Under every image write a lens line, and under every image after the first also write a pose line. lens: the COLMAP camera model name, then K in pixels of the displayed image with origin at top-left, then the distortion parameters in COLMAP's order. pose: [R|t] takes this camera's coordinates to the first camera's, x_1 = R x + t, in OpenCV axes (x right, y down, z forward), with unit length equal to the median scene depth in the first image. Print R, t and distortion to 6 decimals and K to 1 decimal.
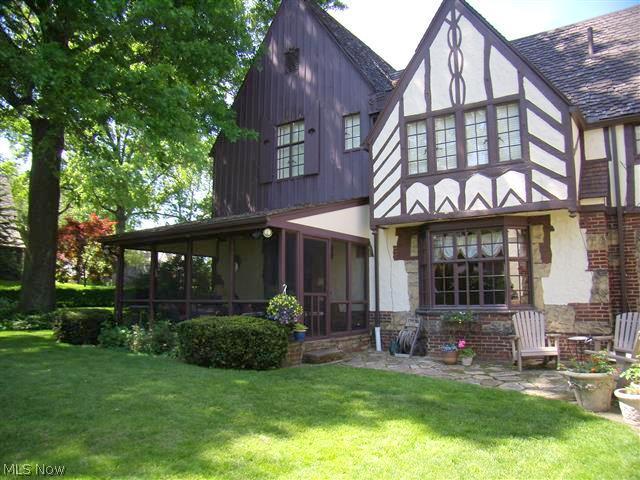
lens RADIAL K [[524.7, 0, 320.0], [0, 524.7, 240.0], [0, 0, 1]] dist [-0.176092, 0.170812]
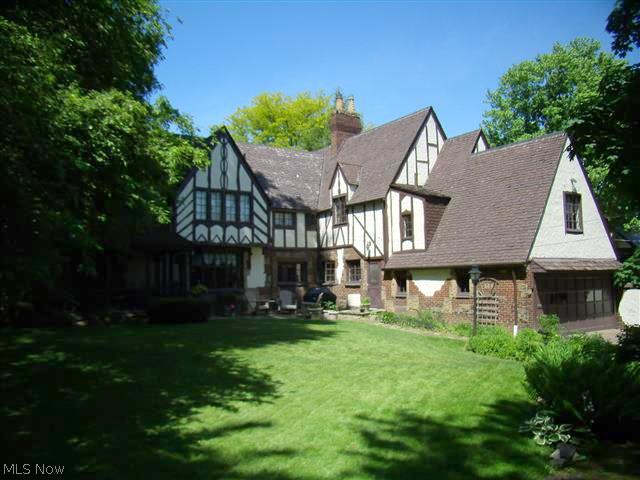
lens RADIAL K [[524.7, 0, 320.0], [0, 524.7, 240.0], [0, 0, 1]] dist [-0.176092, 0.170812]
pose [[0.321886, 0.060381, 0.944851, -1.584794], [-0.090721, 0.995339, -0.032701, -0.034193], [-0.942422, -0.075192, 0.325864, -0.026673]]
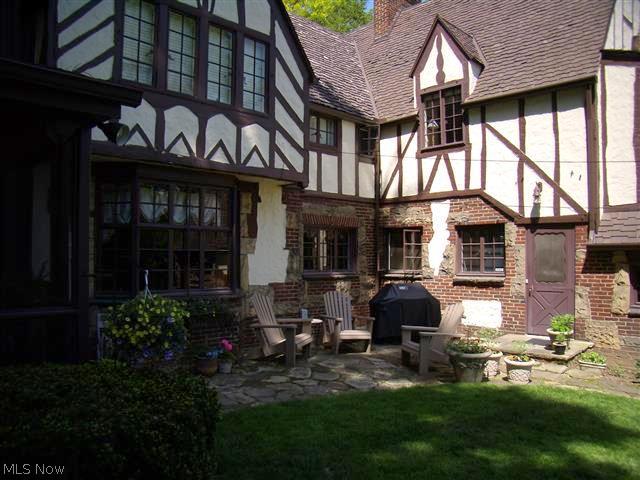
lens RADIAL K [[524.7, 0, 320.0], [0, 524.7, 240.0], [0, 0, 1]] dist [-0.176092, 0.170812]
pose [[0.145209, 0.031858, 0.988888, -0.411564], [-0.118767, 0.992816, -0.014545, 0.047127], [-0.982247, -0.115335, 0.147950, 0.737333]]
